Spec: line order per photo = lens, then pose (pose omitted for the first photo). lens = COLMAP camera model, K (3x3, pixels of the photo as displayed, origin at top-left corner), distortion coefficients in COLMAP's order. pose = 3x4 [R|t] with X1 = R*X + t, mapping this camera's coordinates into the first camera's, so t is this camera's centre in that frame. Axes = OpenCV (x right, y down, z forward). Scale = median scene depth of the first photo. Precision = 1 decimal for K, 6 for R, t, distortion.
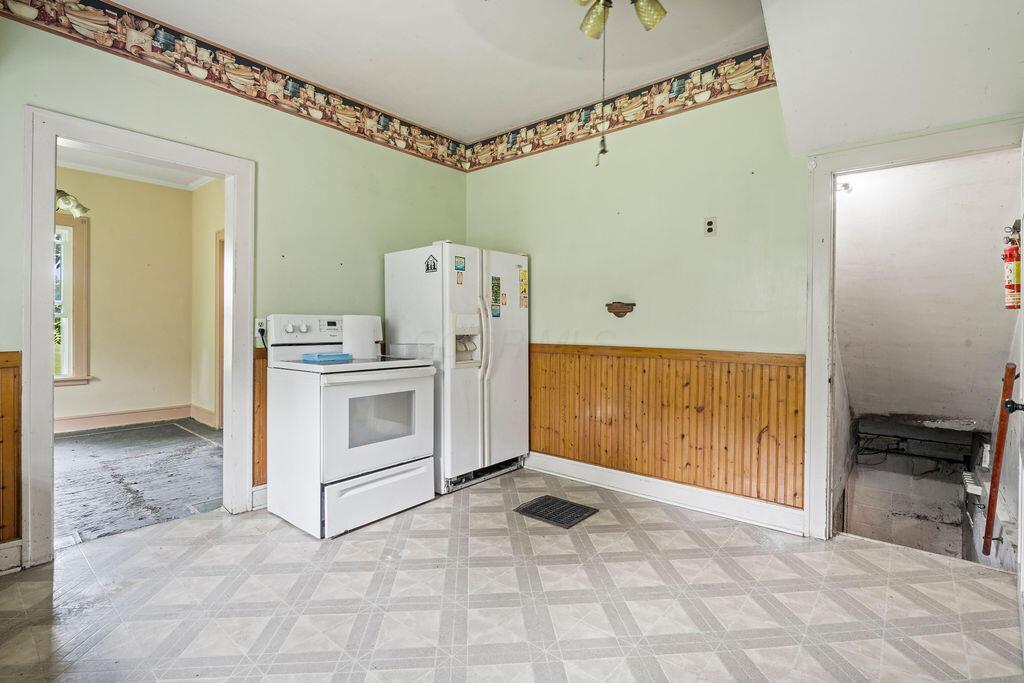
lens RADIAL K [[490.9, 0, 512.3], [0, 490.9, 332.4], [0, 0, 1]] dist [0.001636, -0.002933]
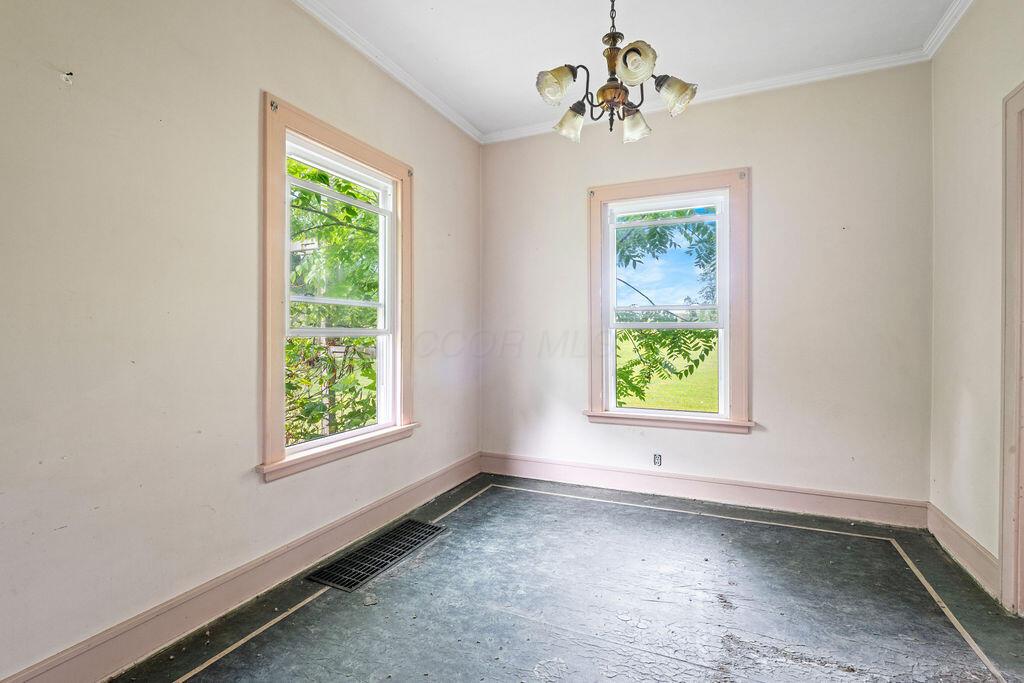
lens RADIAL K [[490.9, 0, 509.7], [0, 490.9, 338.4], [0, 0, 1]] dist [0.001636, -0.002933]
pose [[0.281295, -0.000917, -0.959621, -0.340272], [-0.008398, 0.999959, -0.003418, -0.012506], [0.959585, 0.009021, 0.281275, 0.517611]]
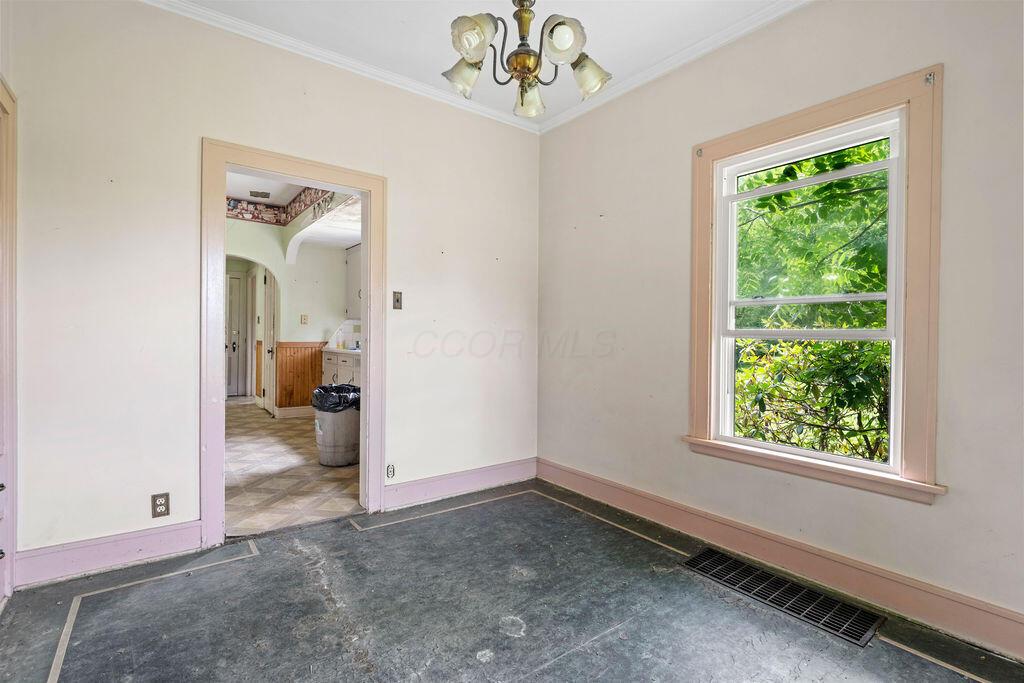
lens RADIAL K [[490.9, 0, 512.8], [0, 490.9, 339.4], [0, 0, 1]] dist [0.001636, -0.002933]
pose [[-0.971980, -0.019606, 0.234243, -0.975656], [-0.015335, 0.999682, 0.020039, -0.023202], [-0.234561, 0.015886, -0.971972, 1.300209]]
